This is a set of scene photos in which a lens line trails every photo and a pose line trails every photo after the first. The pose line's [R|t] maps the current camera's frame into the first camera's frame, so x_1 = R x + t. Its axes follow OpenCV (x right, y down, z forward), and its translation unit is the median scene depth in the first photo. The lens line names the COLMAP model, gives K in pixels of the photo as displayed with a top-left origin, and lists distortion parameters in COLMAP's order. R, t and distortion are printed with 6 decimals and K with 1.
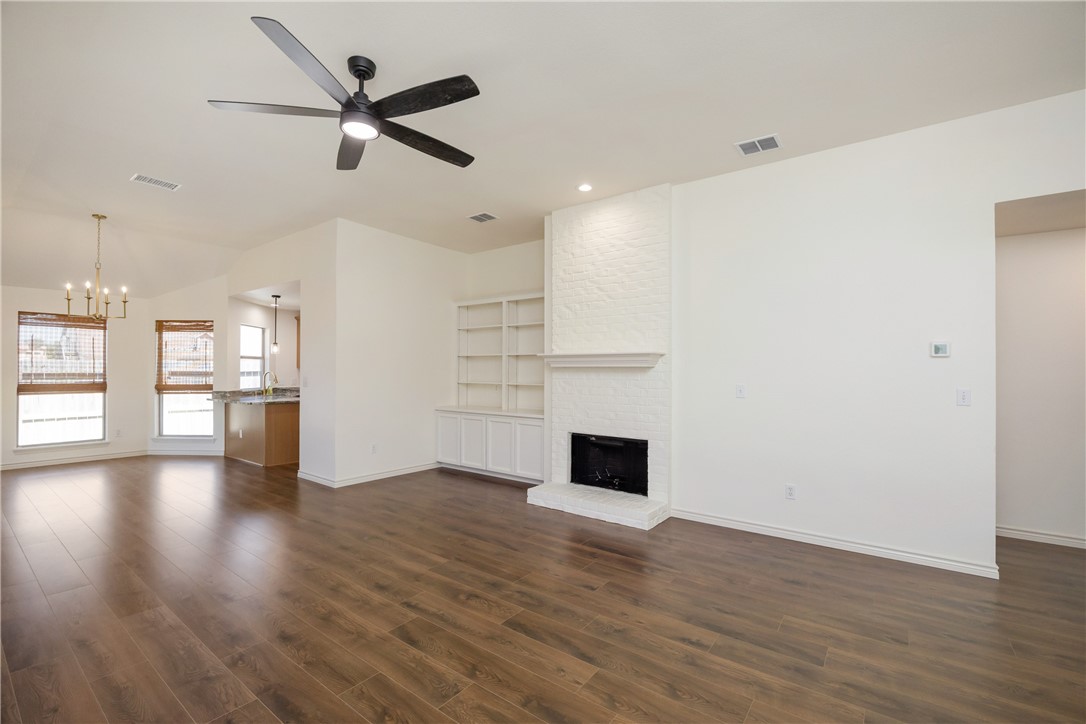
lens RADIAL K [[449.9, 0, 550.6], [0, 449.9, 365.9], [0, 0, 1]] dist [-0.019872, -0.000070]
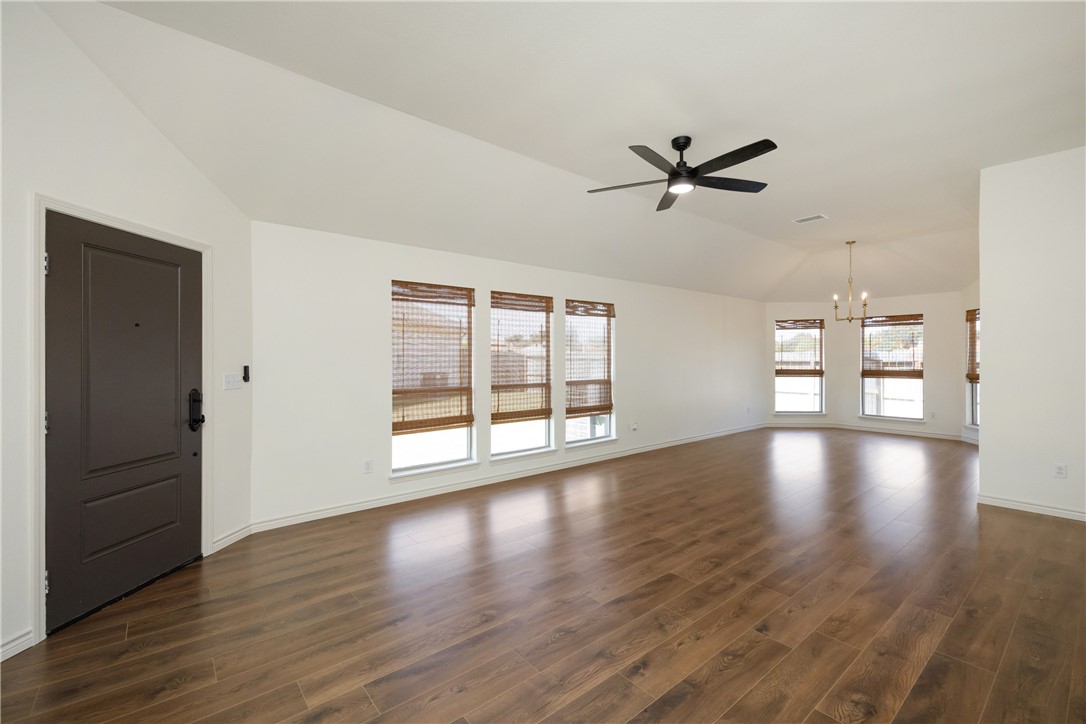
lens RADIAL K [[449.9, 0, 543.8], [0, 449.9, 363.0], [0, 0, 1]] dist [-0.019872, -0.000070]
pose [[-0.225728, 0.003326, -0.974185, 0.949240], [0.012679, 0.999920, 0.000476, 0.014723], [0.974108, -0.012244, -0.225752, 0.804755]]
